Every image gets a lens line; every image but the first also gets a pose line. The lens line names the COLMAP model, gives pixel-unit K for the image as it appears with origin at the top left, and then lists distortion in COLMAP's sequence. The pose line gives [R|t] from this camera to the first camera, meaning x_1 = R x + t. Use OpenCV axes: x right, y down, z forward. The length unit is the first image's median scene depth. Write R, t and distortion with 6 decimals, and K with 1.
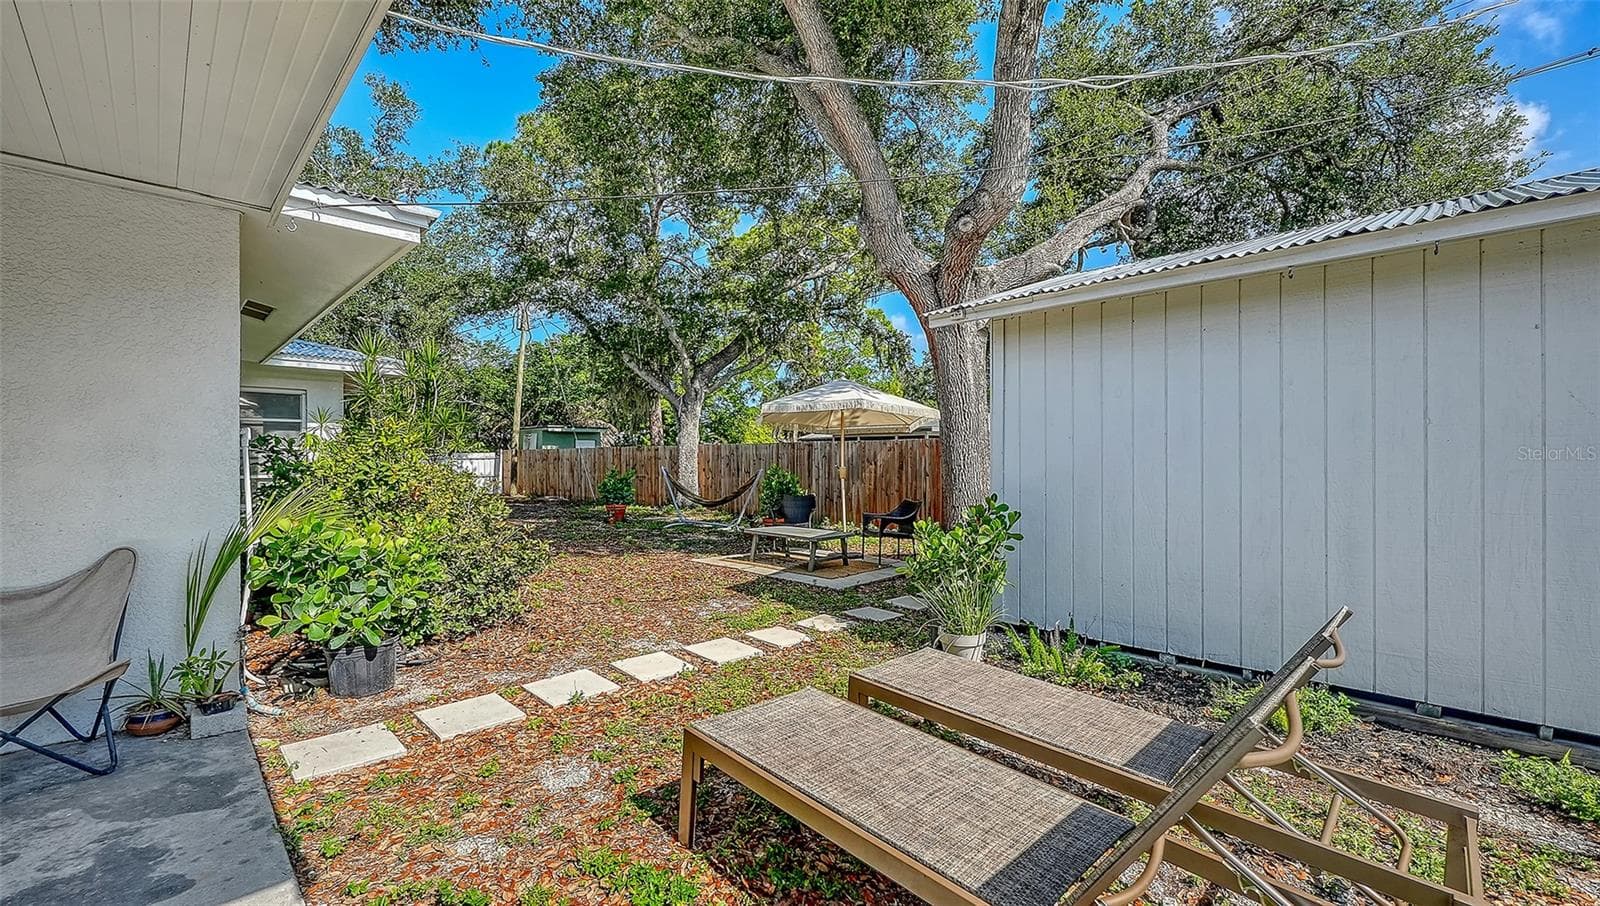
lens RADIAL K [[643.8, 0, 805.2], [0, 643.8, 453.4], [0, 0, 1]] dist [0.001354, 0.000001]
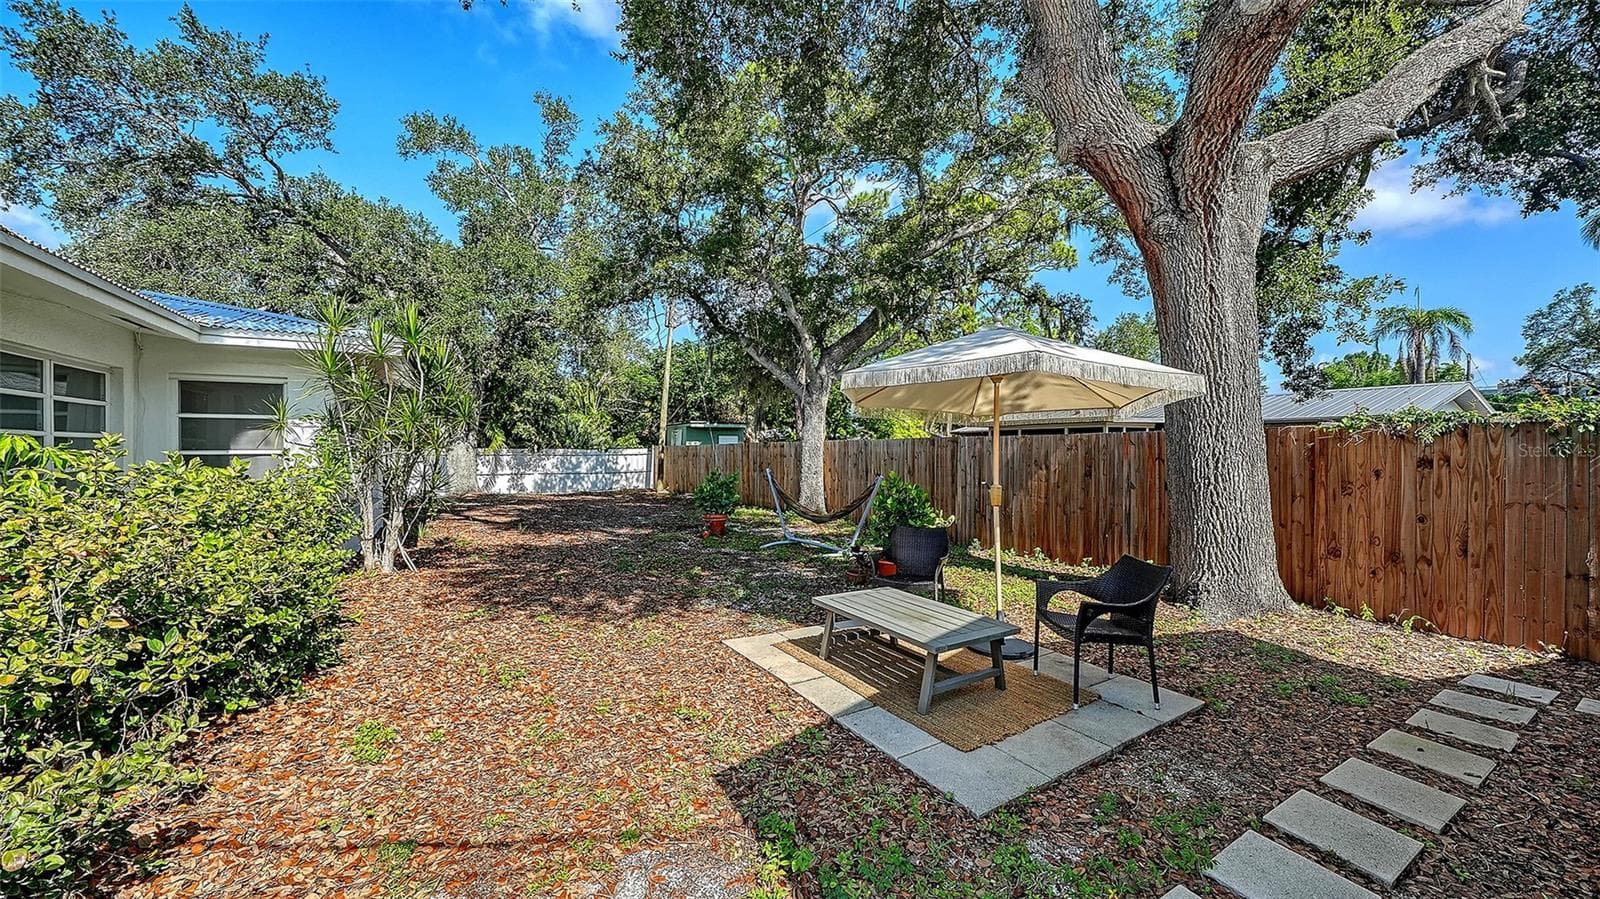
lens RADIAL K [[584.3, 0, 819.4], [0, 584.3, 463.7], [0, 0, 1]] dist [-0.008203, 0.000063]
pose [[0.970281, 0.003727, -0.241951, 0.015860], [0.003766, 0.999528, 0.030498, -0.006599], [0.241950, -0.030503, 0.969809, 0.235791]]
